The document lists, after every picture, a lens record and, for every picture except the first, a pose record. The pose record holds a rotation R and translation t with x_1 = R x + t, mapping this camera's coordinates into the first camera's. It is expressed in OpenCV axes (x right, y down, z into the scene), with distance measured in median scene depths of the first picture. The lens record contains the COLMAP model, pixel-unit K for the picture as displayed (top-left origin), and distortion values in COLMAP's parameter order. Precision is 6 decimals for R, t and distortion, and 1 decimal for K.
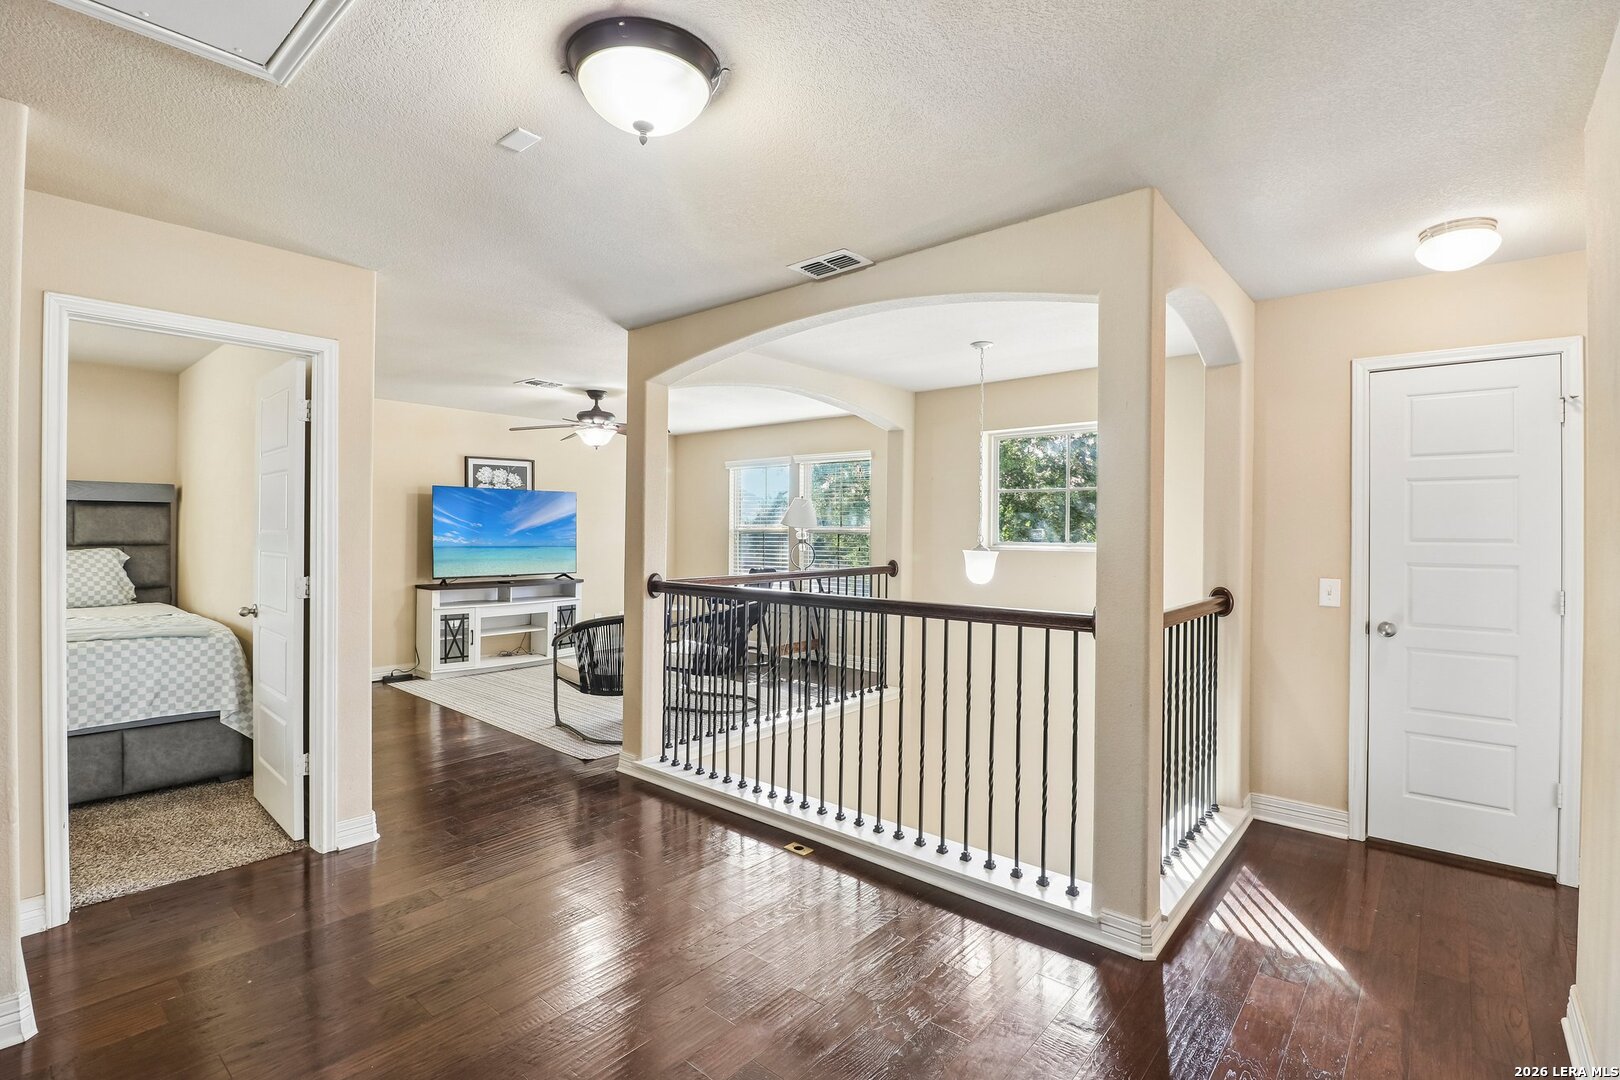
lens RADIAL K [[768.8, 0, 797.2], [0, 768.8, 526.8], [0, 0, 1]] dist [0.001853, -0.014398]
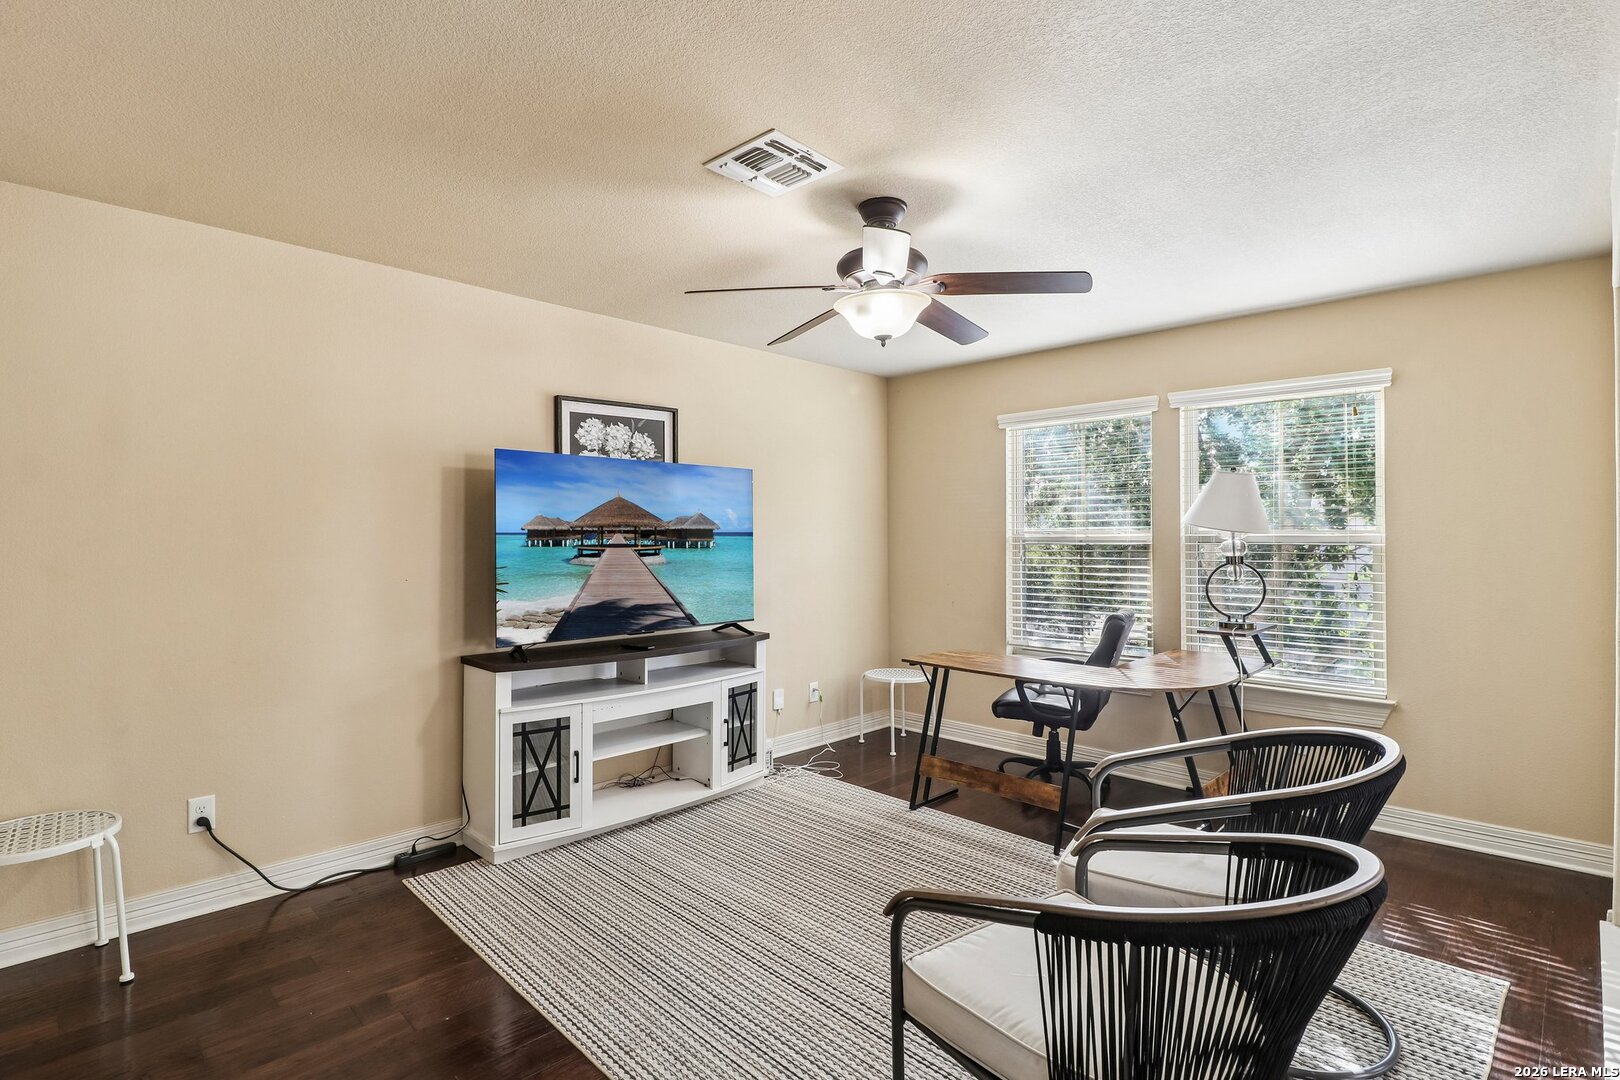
lens RADIAL K [[801.1, 0, 793.5], [0, 801.1, 529.6], [0, 0, 1]] dist [0.003061, -0.012541]
pose [[0.997791, -0.006384, -0.066128, -0.257529], [0.006098, 0.999971, -0.004519, -0.000353], [0.066155, 0.004105, 0.997801, 0.516933]]
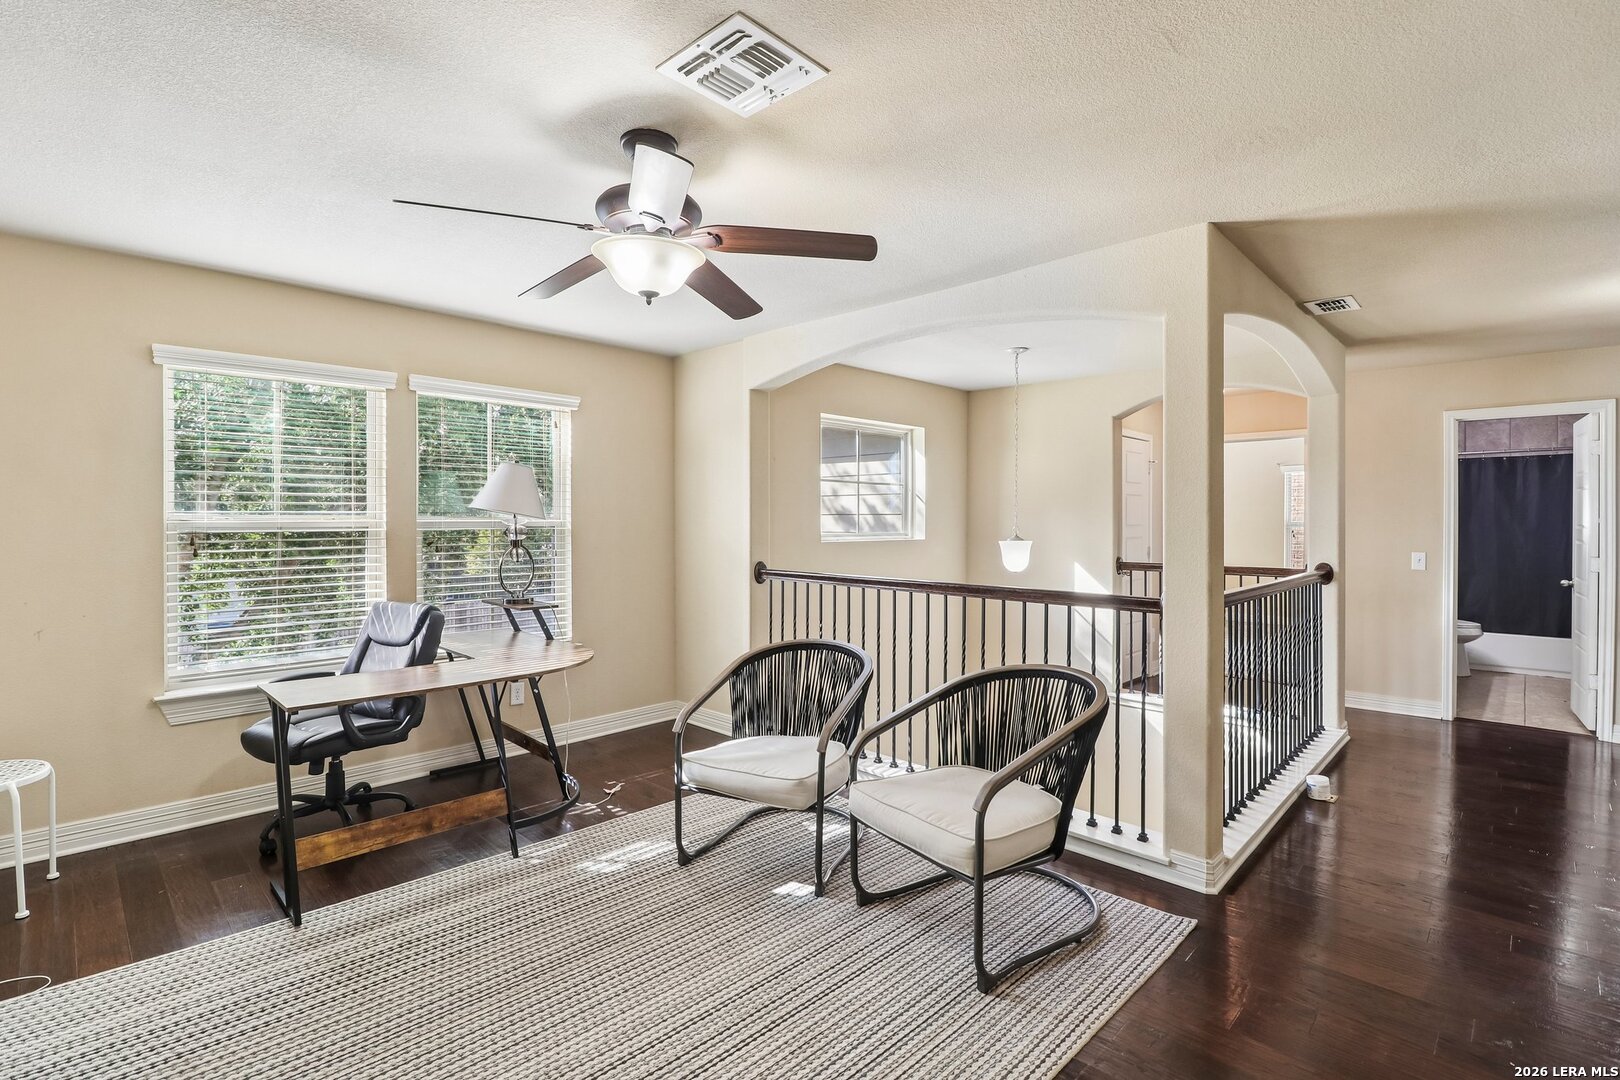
lens RADIAL K [[753.5, 0, 802.1], [0, 753.5, 525.9], [0, 0, 1]] dist [0.004304, -0.013077]
pose [[0.054728, -0.011426, 0.998436, -0.561817], [-0.004018, 0.999924, 0.011663, -0.001254], [-0.998493, -0.004650, 0.054678, 0.833251]]
